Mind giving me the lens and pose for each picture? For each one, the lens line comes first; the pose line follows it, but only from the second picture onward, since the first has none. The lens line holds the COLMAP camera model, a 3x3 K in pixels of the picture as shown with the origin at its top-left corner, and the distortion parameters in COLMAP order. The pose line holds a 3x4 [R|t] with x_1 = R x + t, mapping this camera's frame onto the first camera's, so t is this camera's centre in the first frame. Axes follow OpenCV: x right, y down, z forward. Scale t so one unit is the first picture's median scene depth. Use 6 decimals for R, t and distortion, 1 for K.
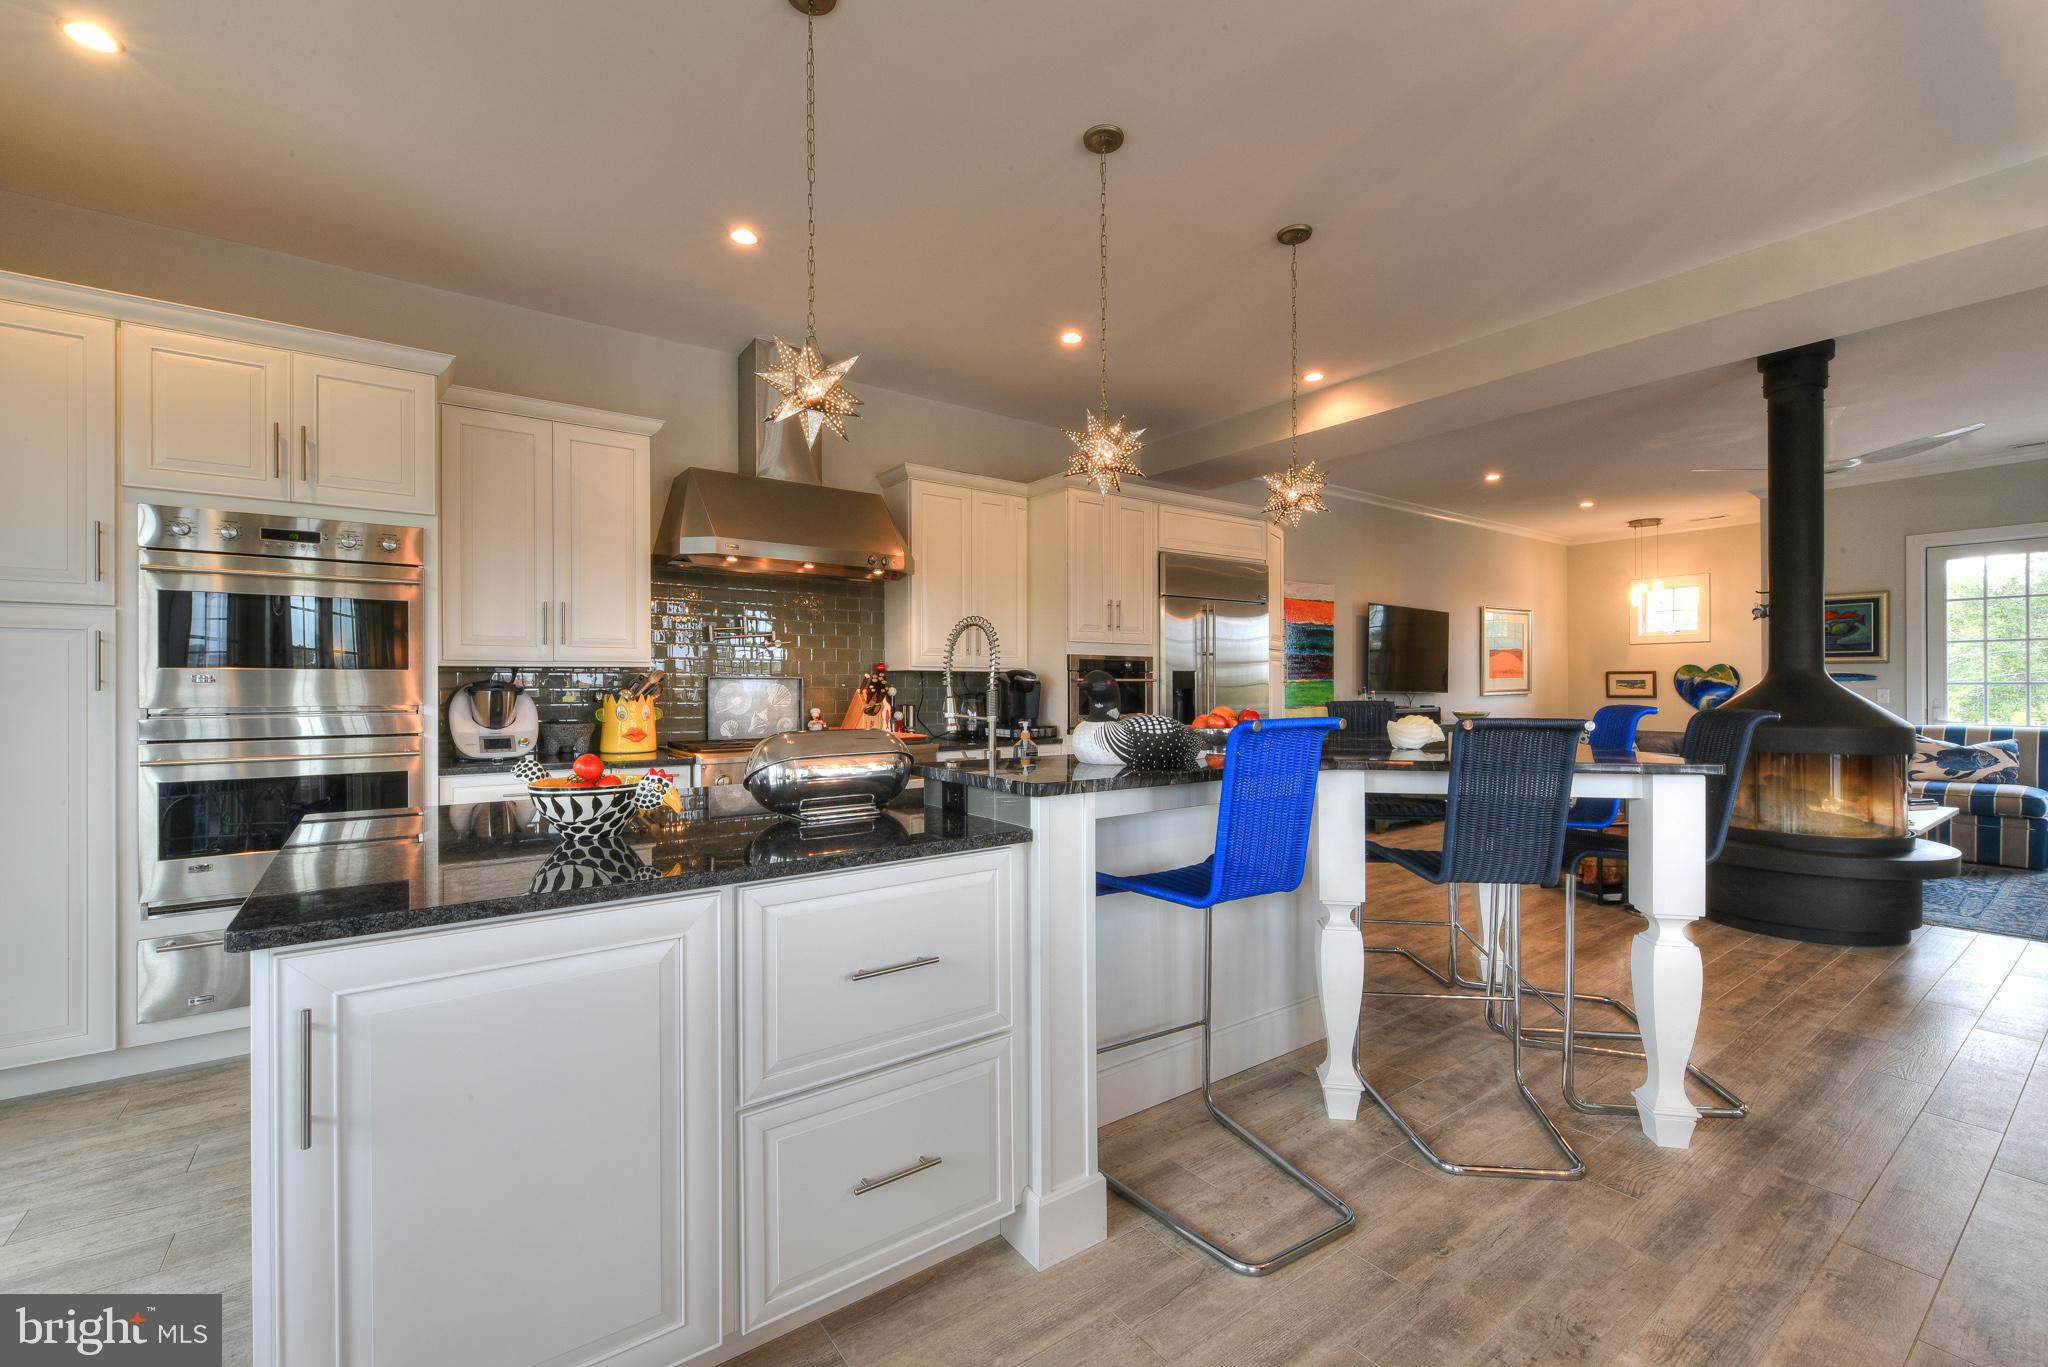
lens RADIAL K [[848.0, 0, 1028.6], [0, 848.0, 688.7], [0, 0, 1]] dist [-0.001726, -0.000208]
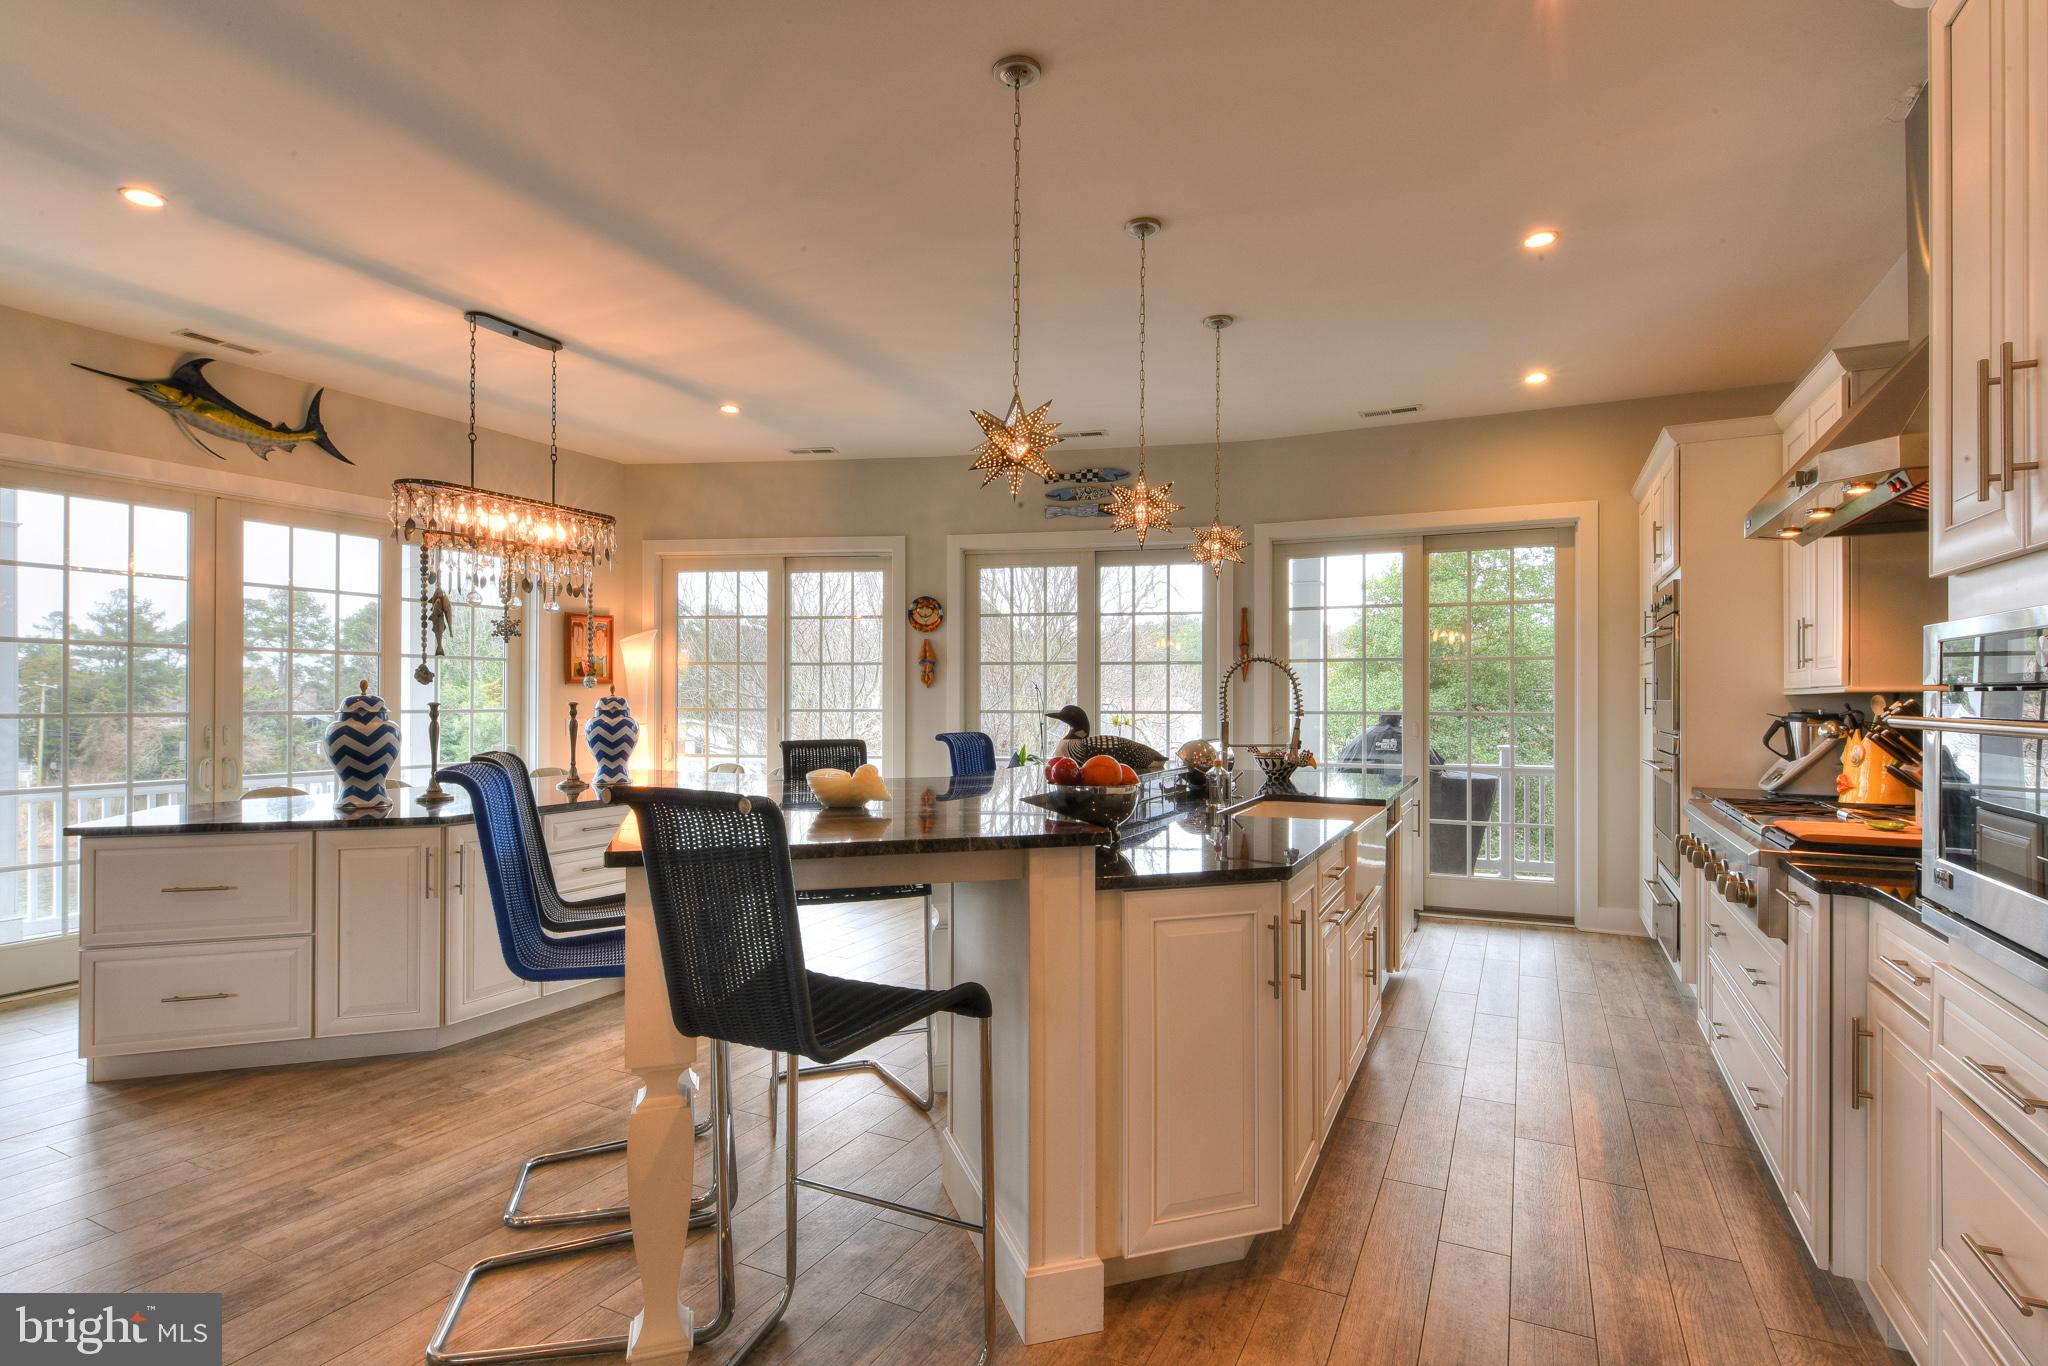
lens RADIAL K [[990.0, 0, 1021.8], [0, 990.0, 695.0], [0, 0, 1]] dist [0.002424, -0.000422]
pose [[-0.888123, -0.001564, -0.459603, 0.527983], [-0.000983, 0.999998, -0.001503, -0.019402], [0.459604, -0.000883, -0.888123, 1.321844]]
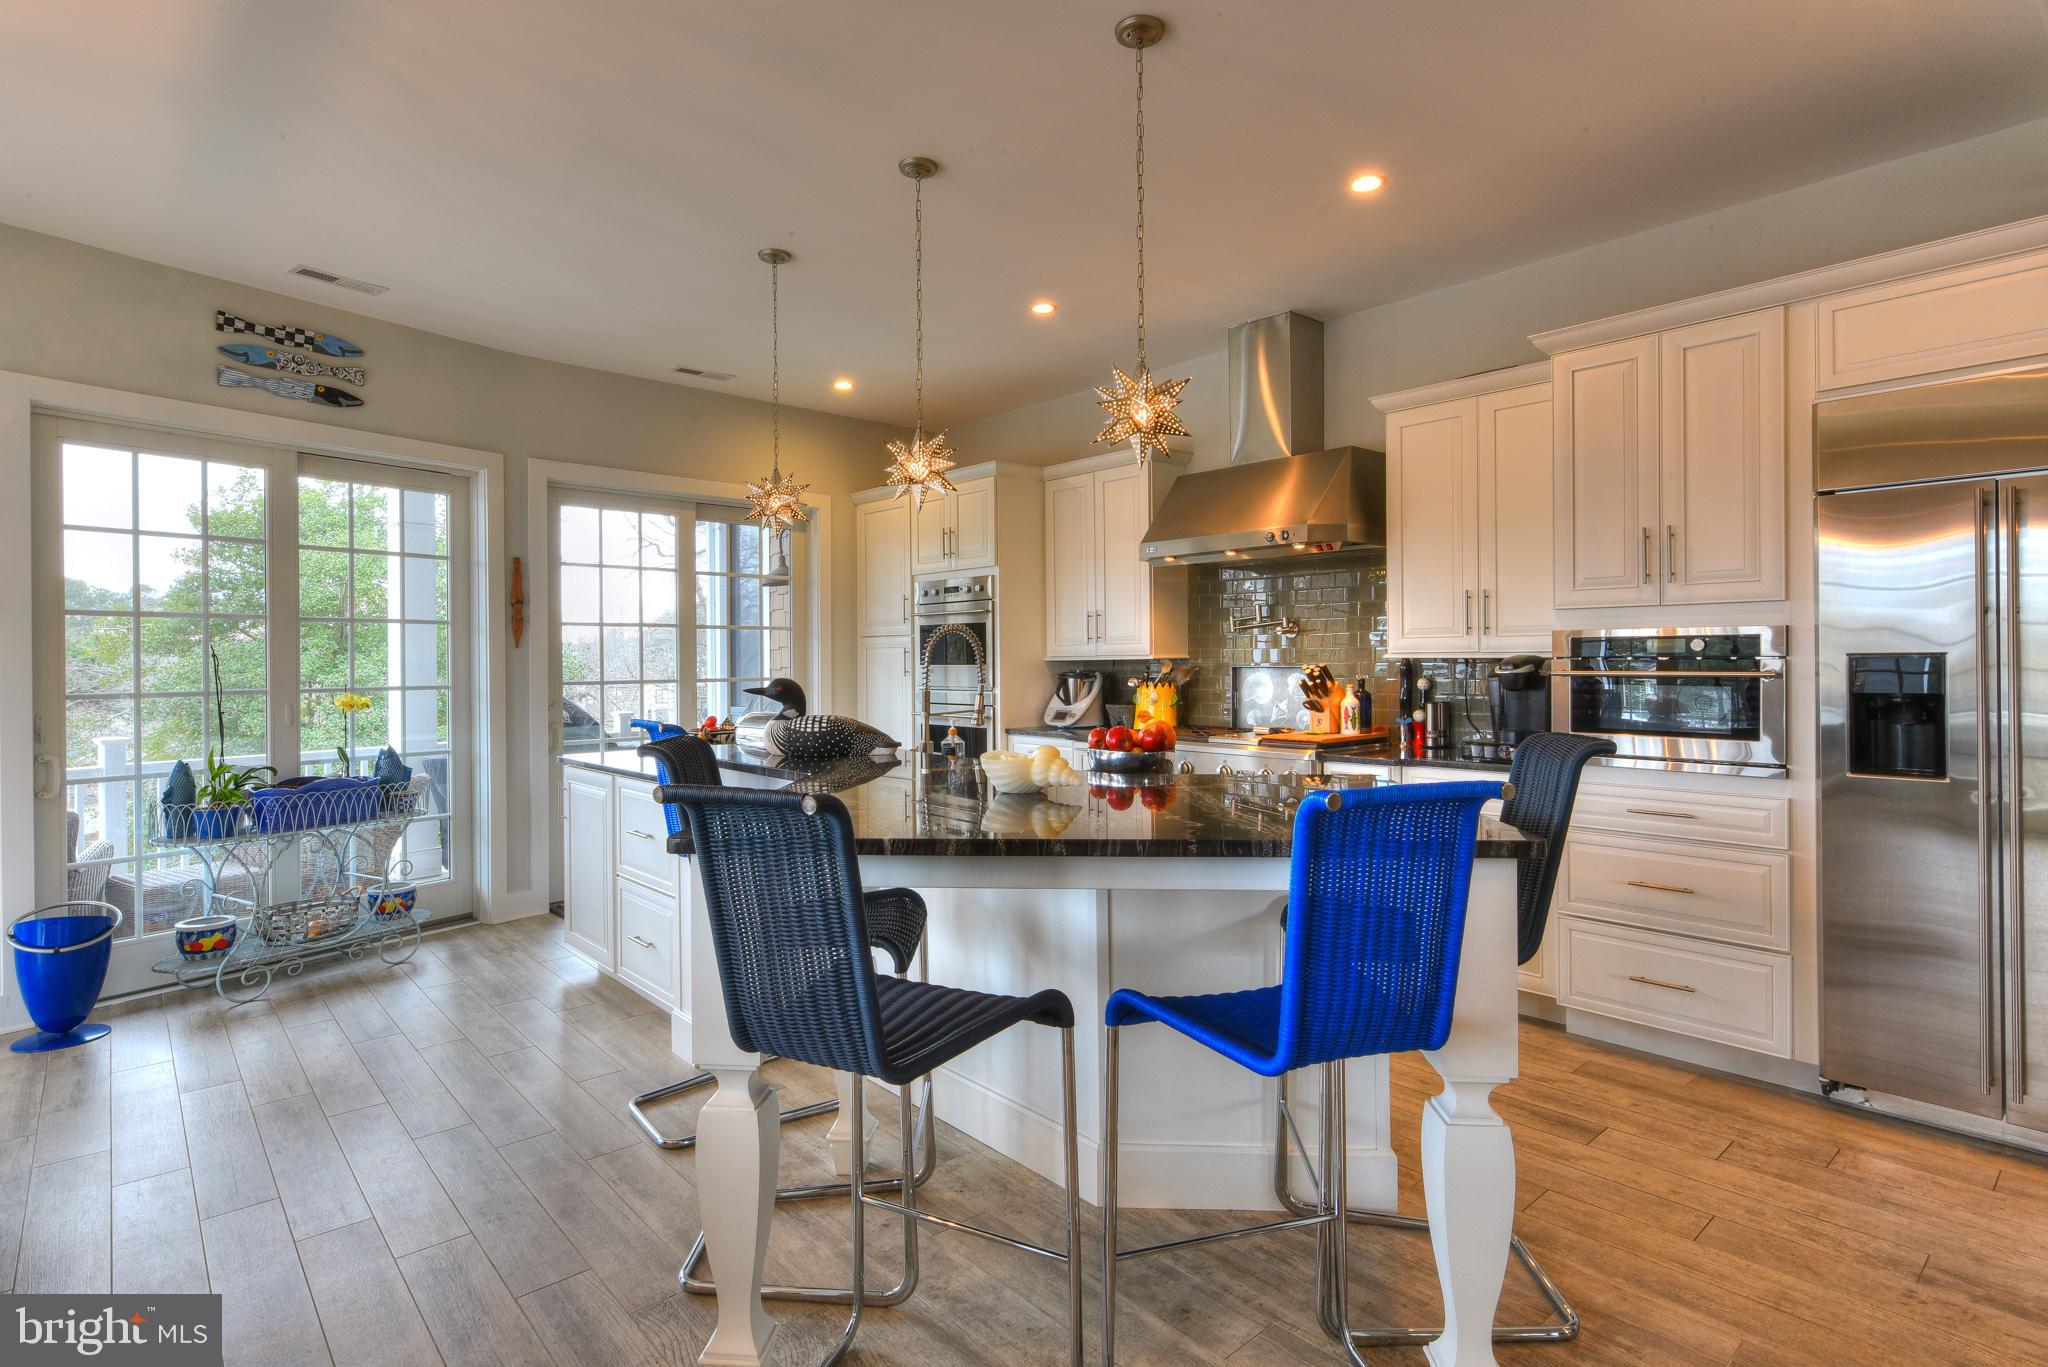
lens RADIAL K [[1018.8, 0, 1003.0], [0, 1018.8, 663.8], [0, 0, 1]] dist [0.003313, -0.000181]
pose [[0.089414, 0.006296, -0.995975, 0.858588], [0.005217, 0.999963, 0.006789, -0.027695], [0.995981, -0.005803, 0.089378, 0.626104]]
